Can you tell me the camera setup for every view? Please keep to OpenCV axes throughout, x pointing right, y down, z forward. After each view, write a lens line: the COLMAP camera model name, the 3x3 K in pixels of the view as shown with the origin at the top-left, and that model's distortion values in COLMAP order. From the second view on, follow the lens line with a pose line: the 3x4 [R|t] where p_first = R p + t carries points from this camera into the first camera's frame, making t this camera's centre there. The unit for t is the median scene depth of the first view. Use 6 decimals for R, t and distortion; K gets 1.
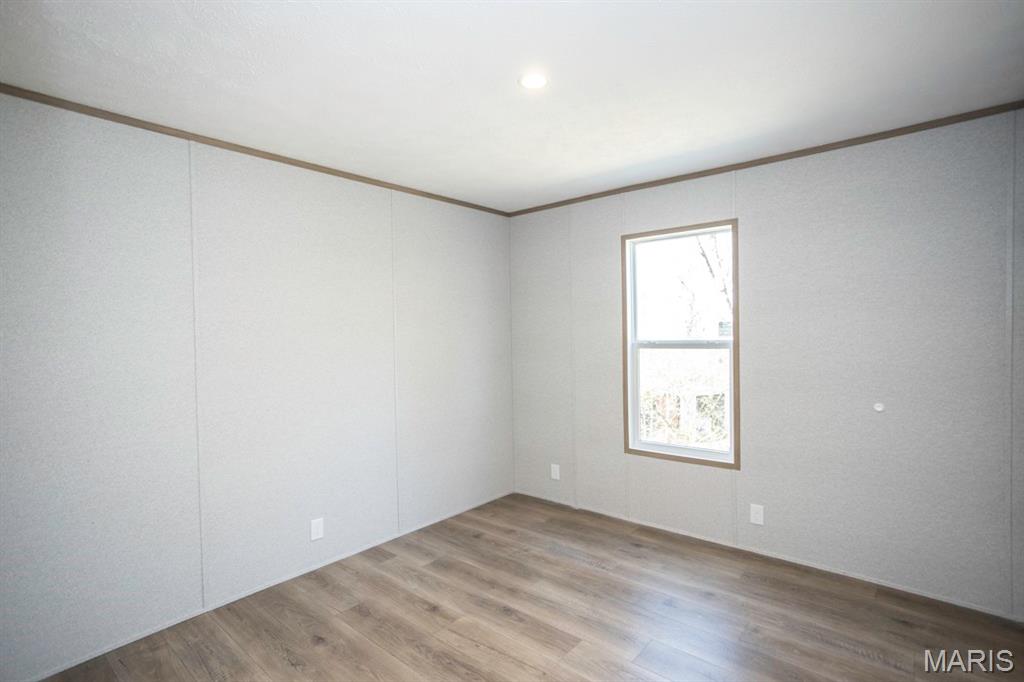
lens RADIAL K [[505.3, 0, 517.1], [0, 505.3, 342.9], [0, 0, 1]] dist [-0.033072, 0.023884]
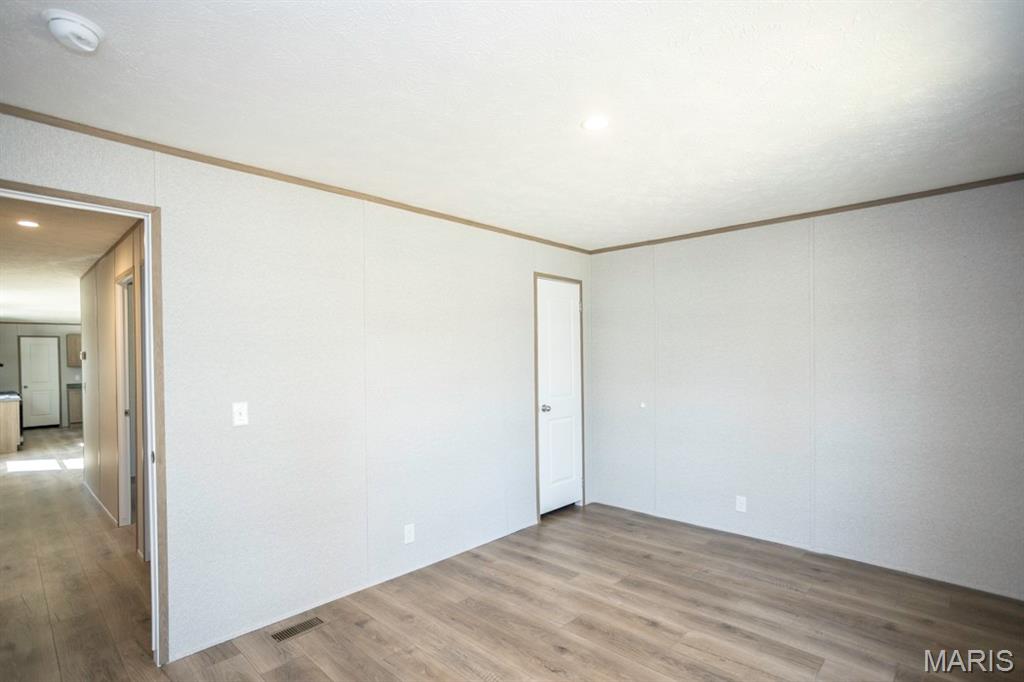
lens RADIAL K [[505.3, 0, 514.4], [0, 505.3, 353.6], [0, 0, 1]] dist [-0.033072, 0.023884]
pose [[0.998573, 0.006523, -0.053011, -0.381448], [-0.008735, 0.999096, -0.041605, 0.021817], [0.052692, 0.042009, 0.997727, -0.057557]]
